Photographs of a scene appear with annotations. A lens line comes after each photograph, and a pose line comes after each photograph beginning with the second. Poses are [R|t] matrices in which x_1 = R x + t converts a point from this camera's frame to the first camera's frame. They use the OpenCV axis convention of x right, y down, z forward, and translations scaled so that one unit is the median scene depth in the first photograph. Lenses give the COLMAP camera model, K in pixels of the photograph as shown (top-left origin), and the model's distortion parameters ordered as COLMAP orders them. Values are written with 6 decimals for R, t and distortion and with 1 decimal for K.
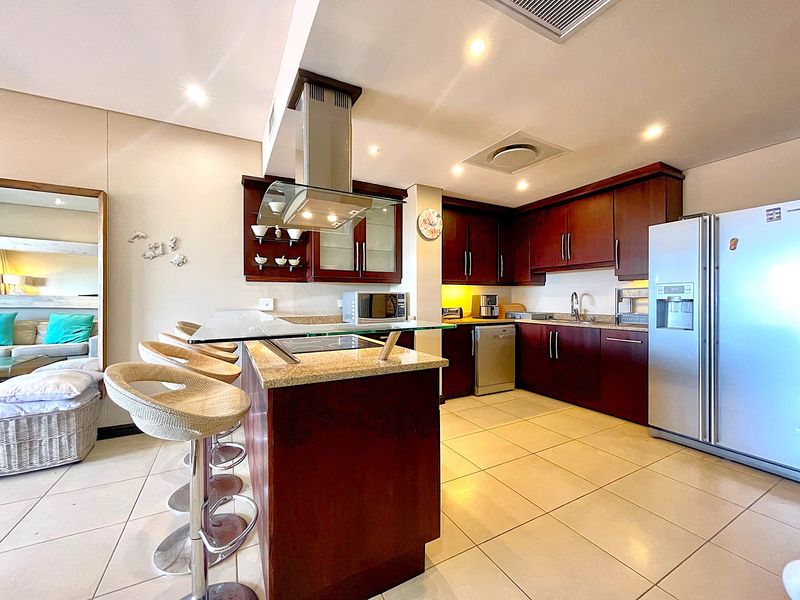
lens RADIAL K [[322.6, 0, 398.2], [0, 322.6, 300.0], [0, 0, 1]] dist [-0.001040, -0.000252]
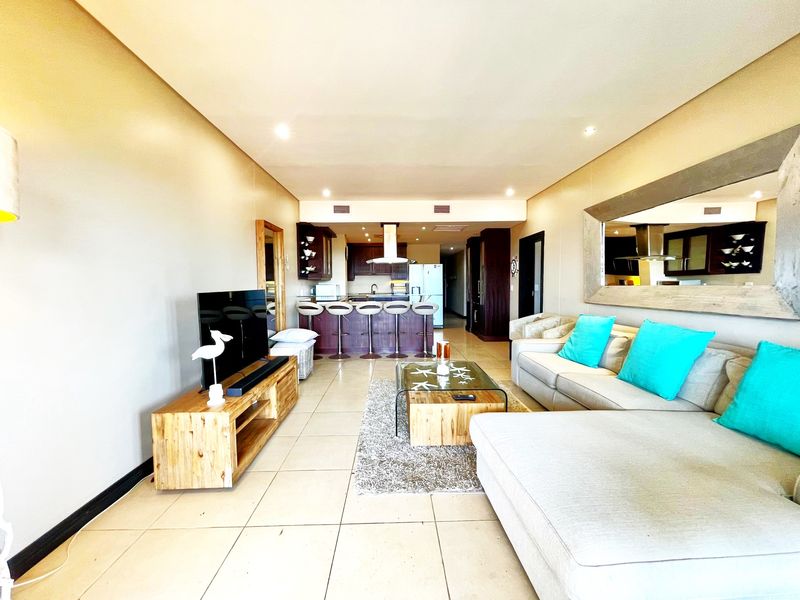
lens RADIAL K [[322.6, 0, 398.2], [0, 322.6, 300.0], [0, 0, 1]] dist [-0.001040, -0.000252]
pose [[0.448862, -0.049372, 0.892236, -1.666863], [0.010606, 0.998697, 0.049928, -0.025972], [-0.893538, -0.012947, 0.448800, -0.271549]]
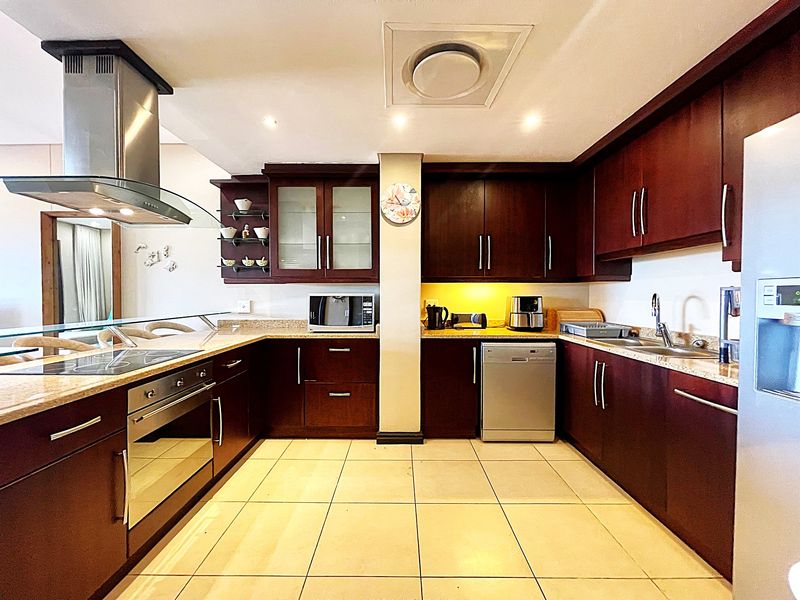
lens RADIAL K [[322.6, 0, 398.2], [0, 322.6, 300.0], [0, 0, 1]] dist [-0.001040, -0.000252]
pose [[0.880364, 0.010060, -0.474191, 0.452603], [-0.002647, 0.999864, 0.016297, -0.022457], [0.474290, -0.013092, 0.880271, 0.329982]]
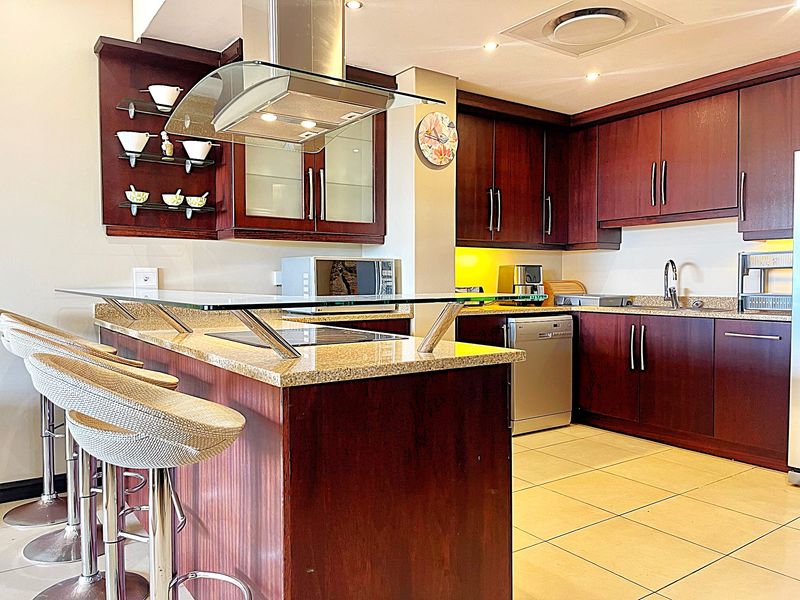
lens RADIAL K [[603.0, 0, 400.0], [0, 603.0, 300.0], [0, 0, 1]] dist [0.025531, -0.001818]
pose [[0.992686, -0.003495, 0.120673, -0.096948], [-0.000290, 0.999509, 0.031335, 0.016245], [-0.120723, -0.031141, 0.992198, -0.065072]]
